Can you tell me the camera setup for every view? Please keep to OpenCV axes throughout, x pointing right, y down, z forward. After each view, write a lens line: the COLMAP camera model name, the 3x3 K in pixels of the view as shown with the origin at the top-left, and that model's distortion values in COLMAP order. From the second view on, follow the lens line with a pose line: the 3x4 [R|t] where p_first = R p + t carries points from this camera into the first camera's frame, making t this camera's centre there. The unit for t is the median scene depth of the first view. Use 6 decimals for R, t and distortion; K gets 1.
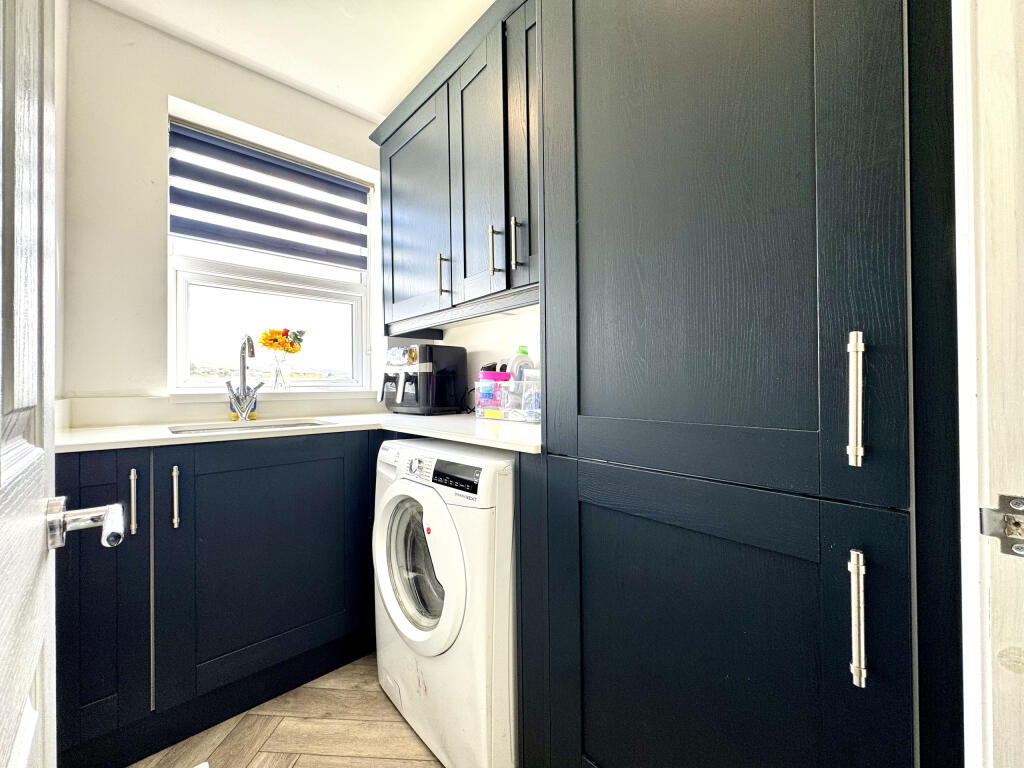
lens RADIAL K [[411.4, 0, 512.6], [0, 411.4, 382.7], [0, 0, 1]] dist [0.000116, 0.000093]
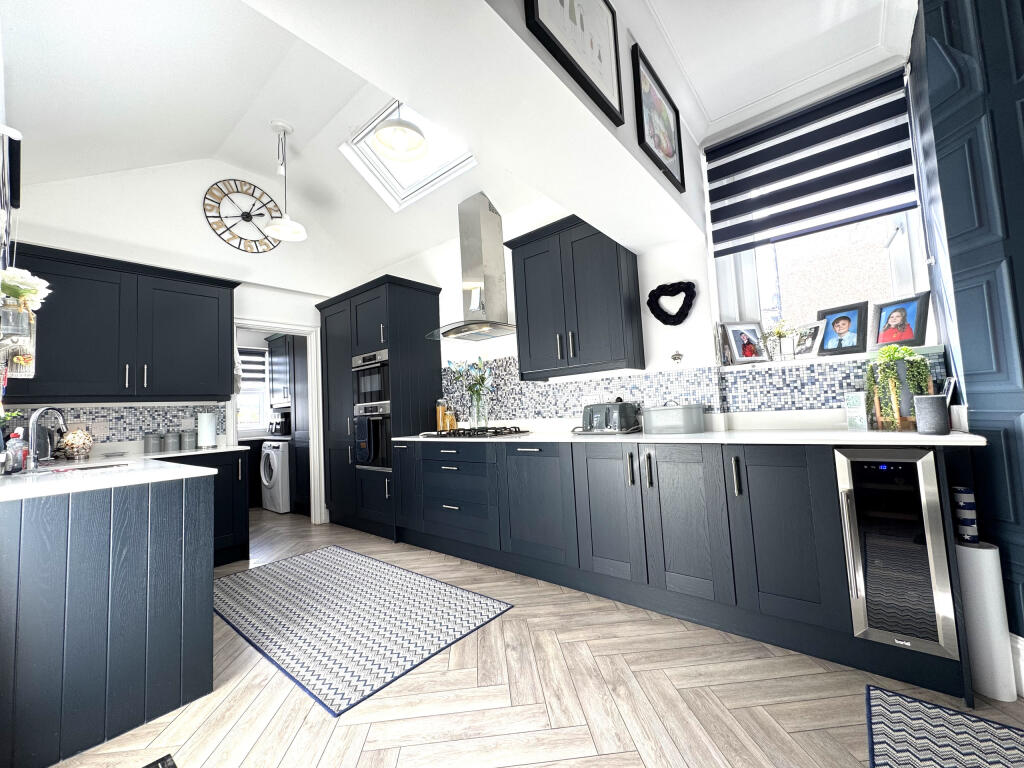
lens RADIAL K [[411.4, 0, 512.6], [0, 411.4, 382.7], [0, 0, 1]] dist [0.000116, 0.000093]
pose [[0.990916, -0.034940, 0.129863, 1.072855], [0.043231, 0.997165, -0.061584, -0.047284], [-0.127343, 0.066638, 0.989618, -2.223751]]
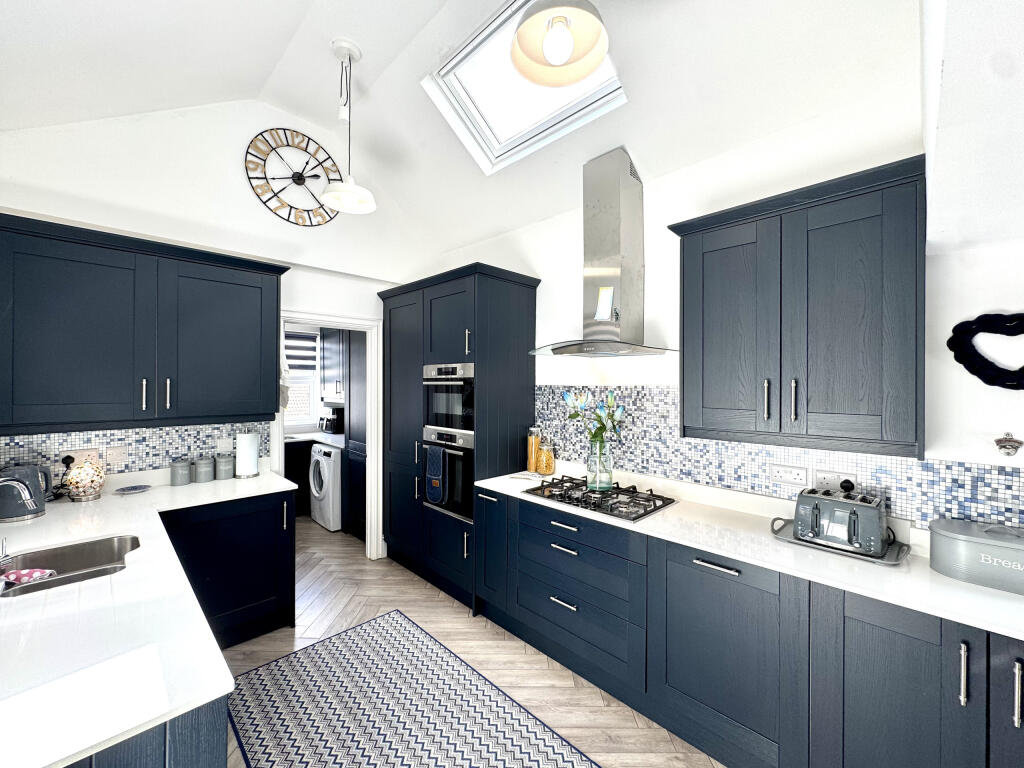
lens RADIAL K [[411.4, 0, 512.6], [0, 411.4, 382.7], [0, 0, 1]] dist [0.000116, 0.000093]
pose [[0.999161, 0.014869, 0.038161, 0.834550], [-0.015178, 0.999854, 0.007836, -0.290467], [-0.038039, -0.008408, 0.999241, -1.711241]]
